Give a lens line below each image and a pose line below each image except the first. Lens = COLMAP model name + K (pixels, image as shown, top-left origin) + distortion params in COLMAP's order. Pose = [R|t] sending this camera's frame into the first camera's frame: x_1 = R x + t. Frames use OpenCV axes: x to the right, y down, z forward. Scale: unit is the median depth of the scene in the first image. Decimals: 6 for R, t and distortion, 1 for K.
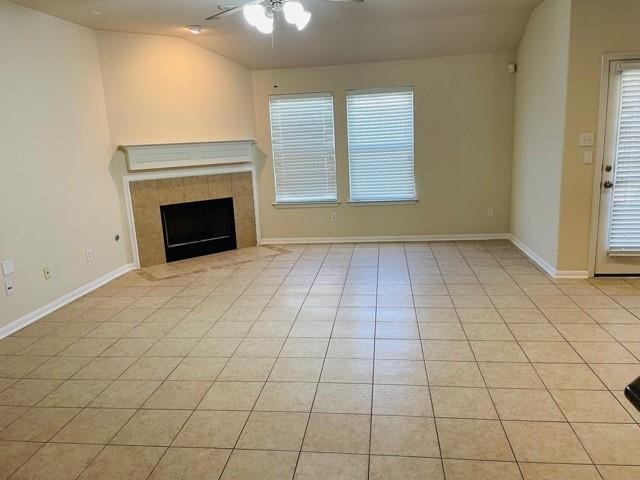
lens RADIAL K [[484.3, 0, 320.0], [0, 484.3, 240.0], [0, 0, 1]] dist [0.090455, -0.127107]
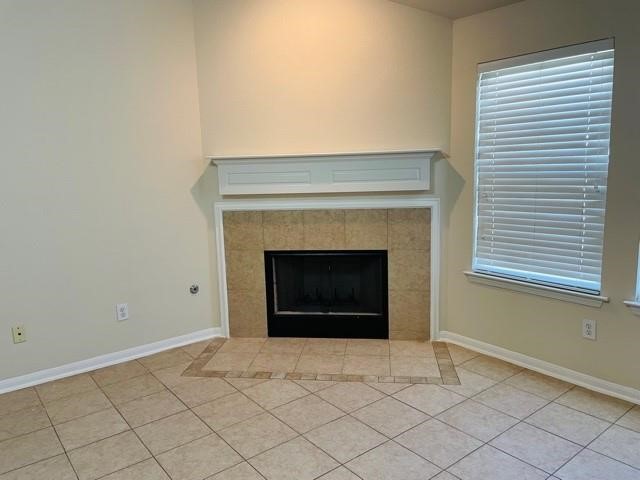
lens RADIAL K [[484.3, 0, 320.0], [0, 484.3, 240.0], [0, 0, 1]] dist [0.090455, -0.127107]
pose [[0.715159, 0.137698, -0.685264, 0.164432], [-0.149937, 0.987803, 0.042012, -0.119794], [0.682691, 0.072701, 0.727082, 0.564852]]
